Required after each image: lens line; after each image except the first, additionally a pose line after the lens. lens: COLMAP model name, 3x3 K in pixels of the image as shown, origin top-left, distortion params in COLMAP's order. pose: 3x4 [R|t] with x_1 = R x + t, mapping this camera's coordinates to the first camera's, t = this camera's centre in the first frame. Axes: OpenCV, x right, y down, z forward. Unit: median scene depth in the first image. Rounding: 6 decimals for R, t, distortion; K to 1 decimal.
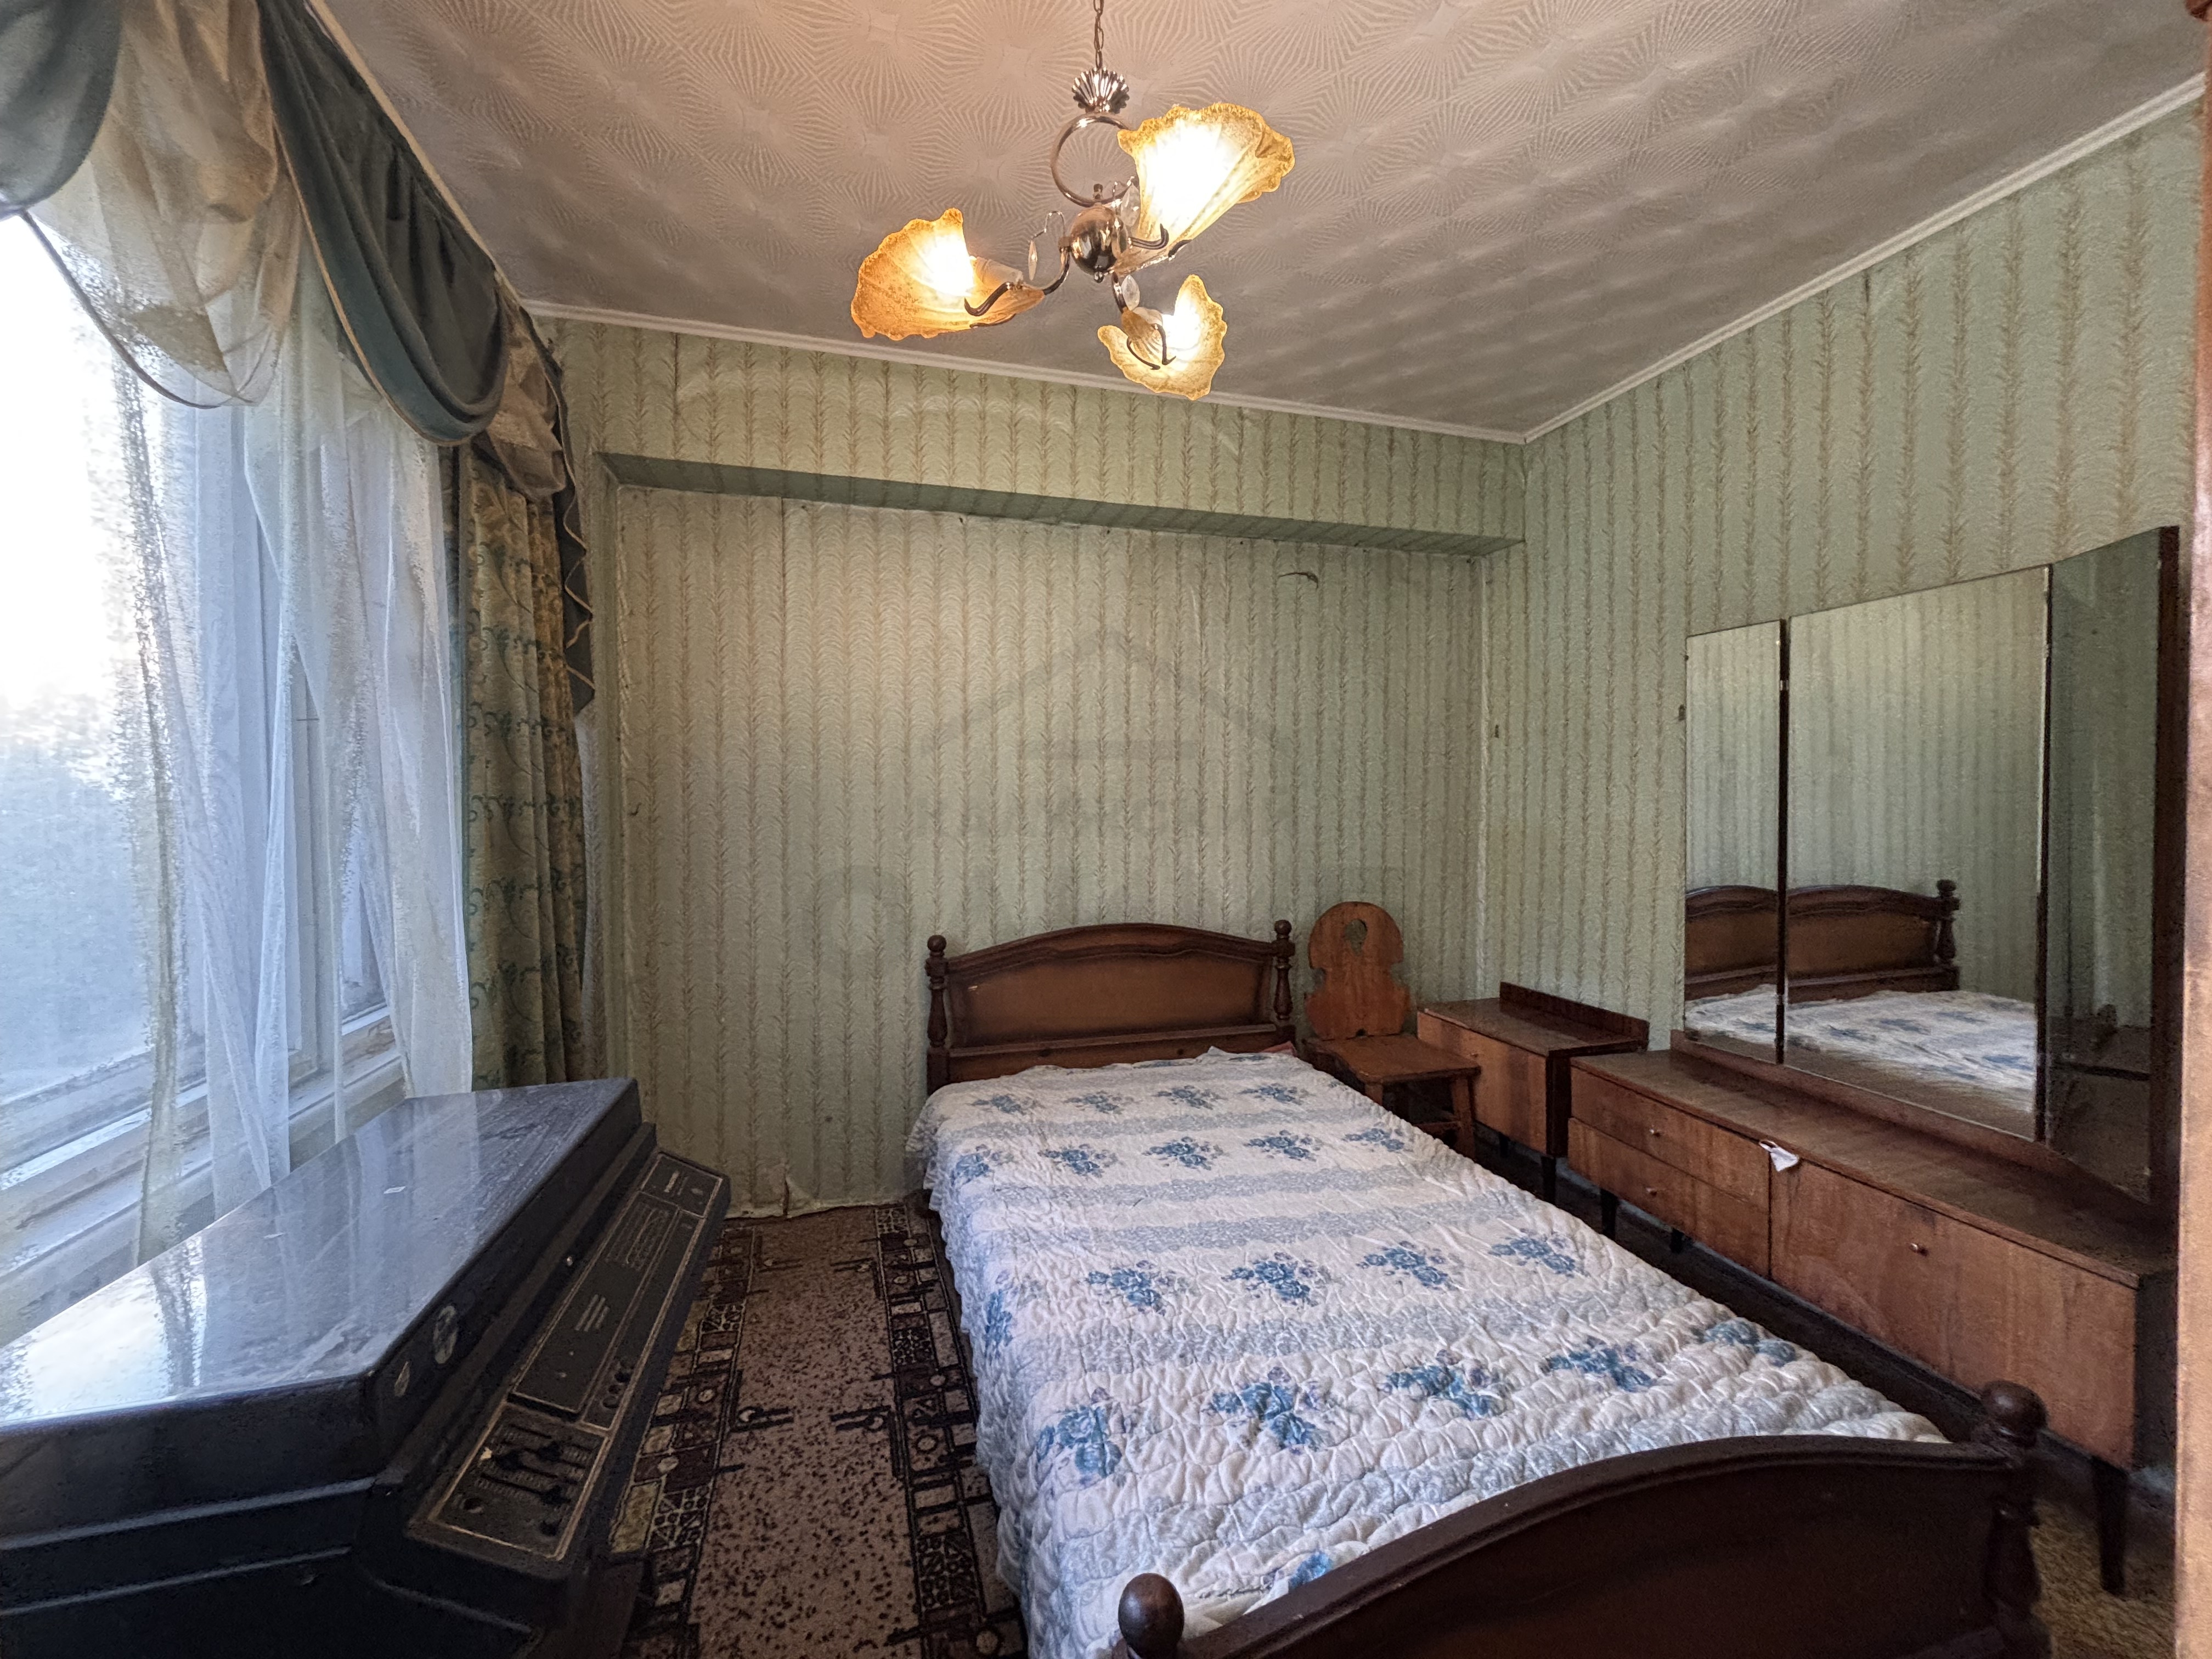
lens RADIAL K [[885.4, 0, 1099.9], [0, 885.4, 826.7], [0, 0, 1]] dist [-0.005076, 0.000949]
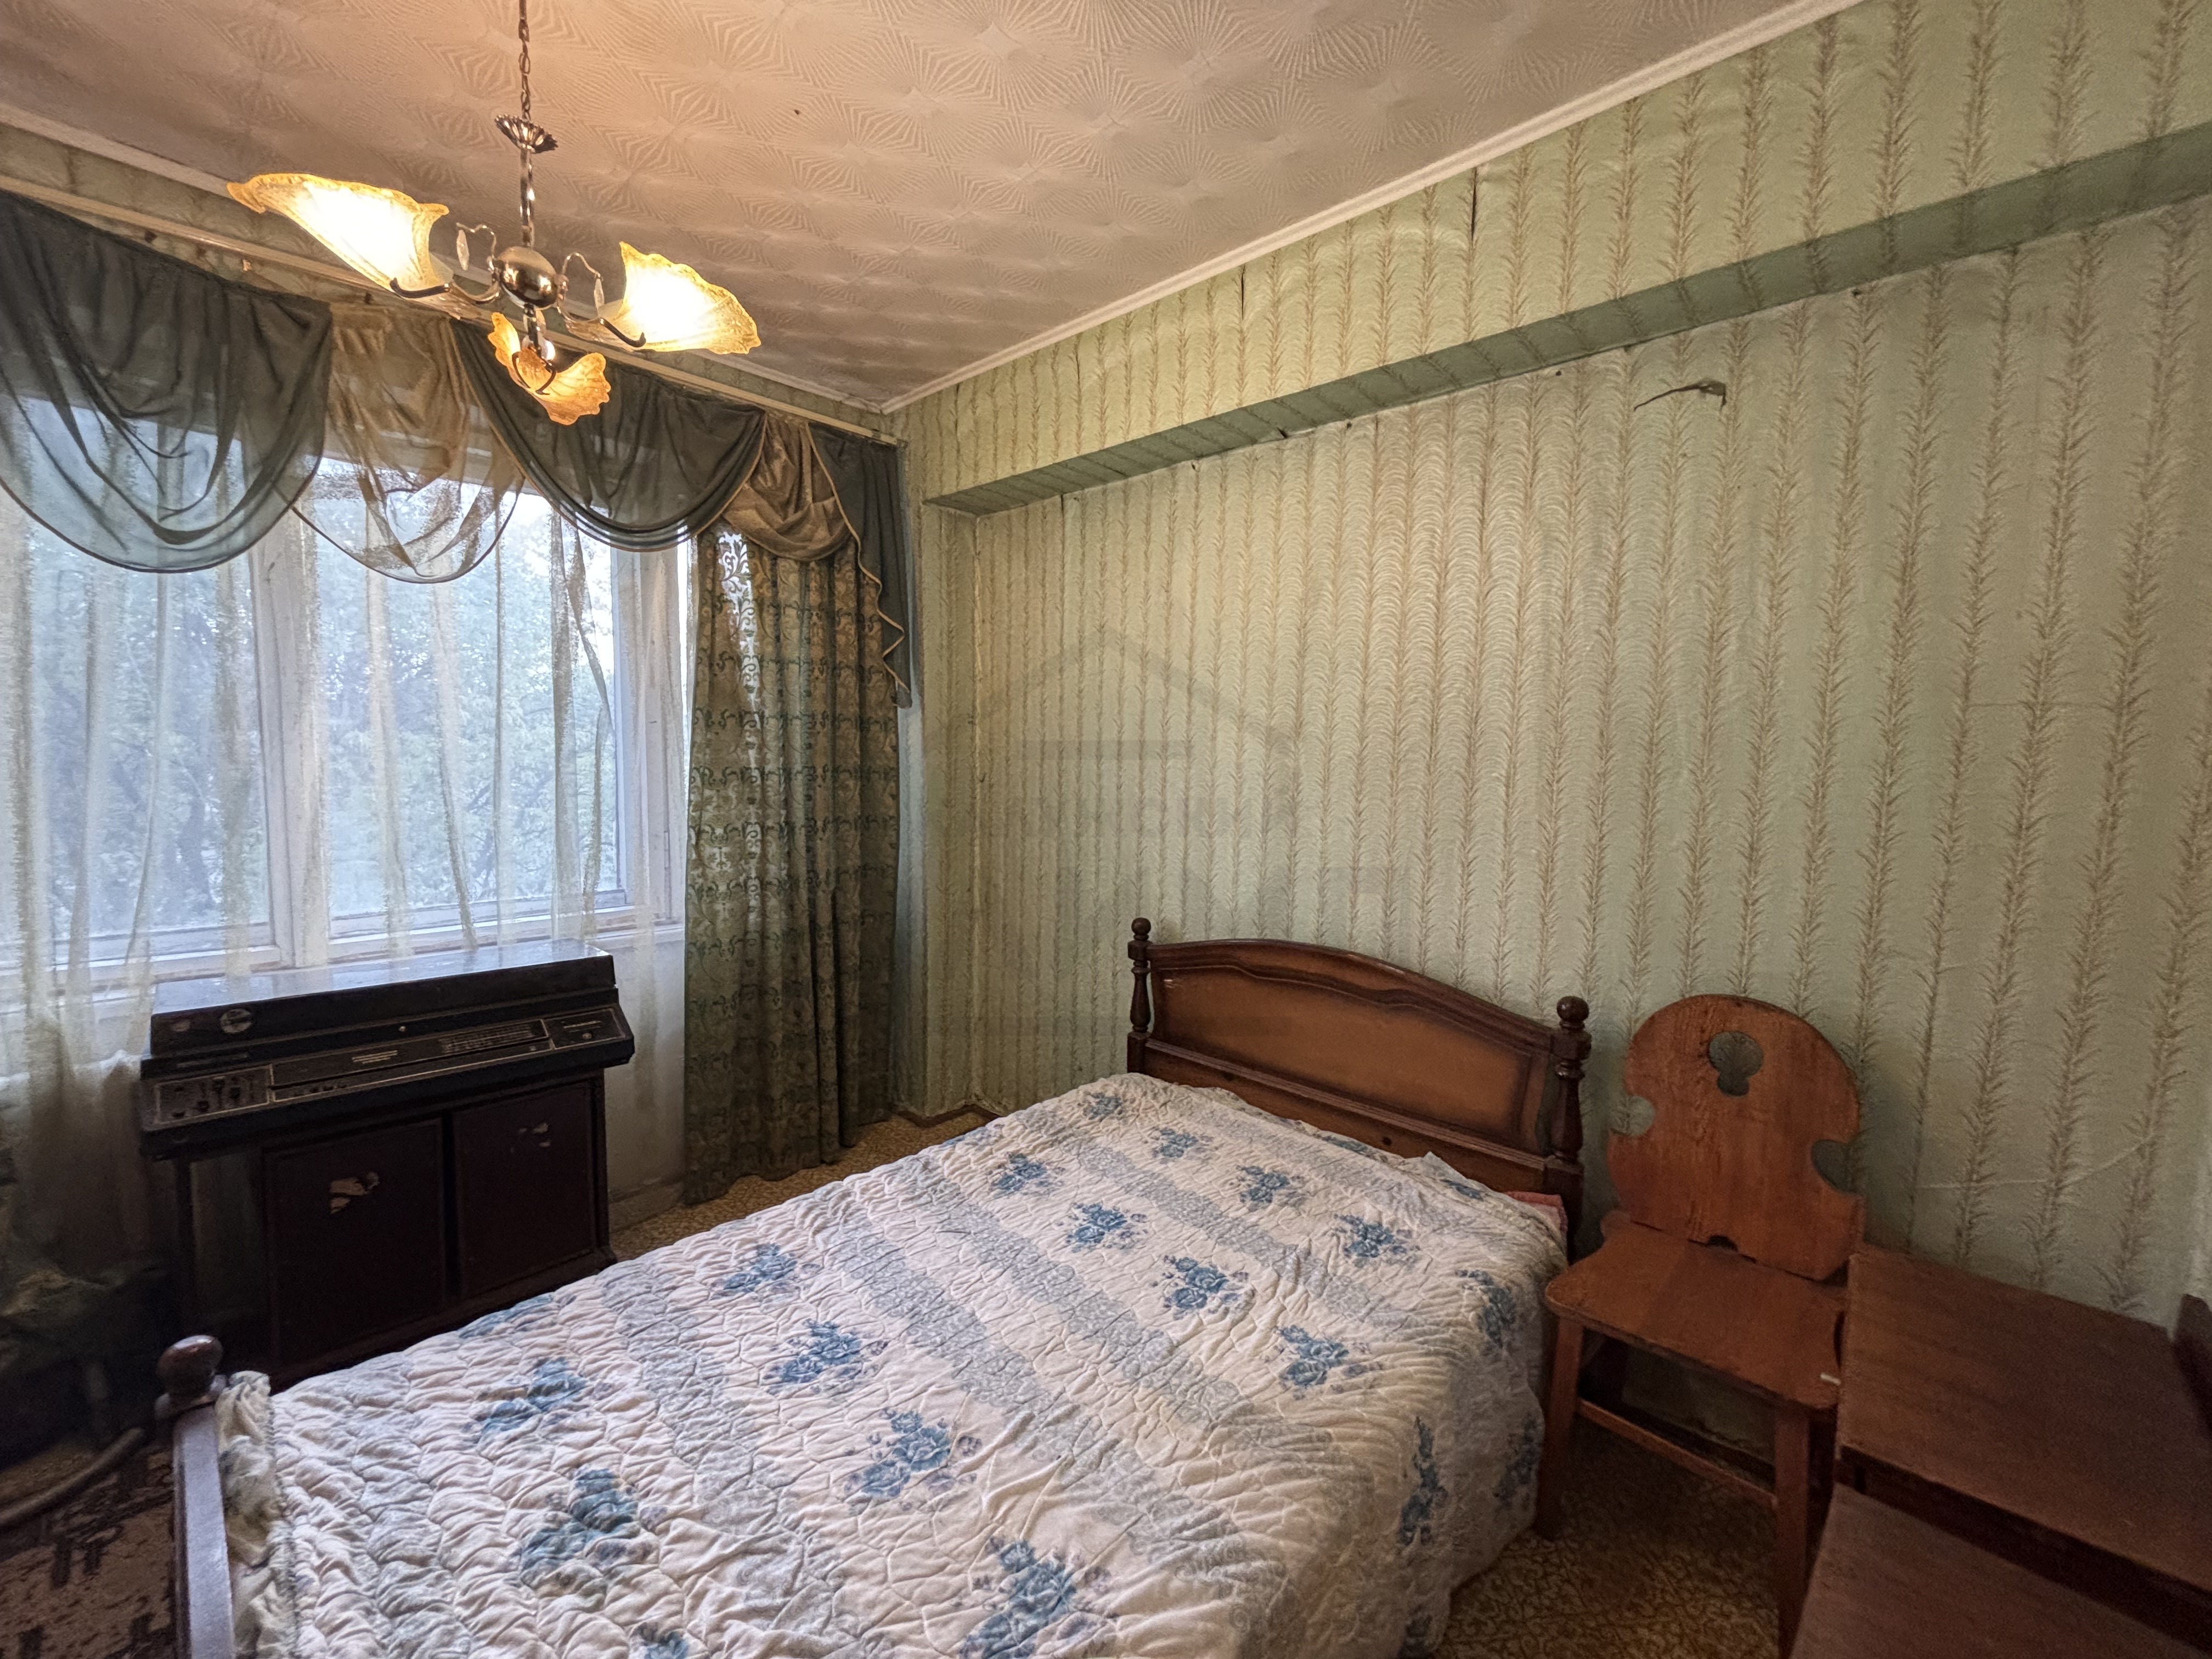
lens RADIAL K [[885.4, 0, 1096.4], [0, 885.4, 822.0], [0, 0, 1]] dist [-0.005076, 0.000949]
pose [[0.522460, 0.074782, -0.849378, 0.601514], [-0.049047, 0.997133, 0.057622, -0.033807], [0.851252, 0.011554, 0.524630, 0.459084]]
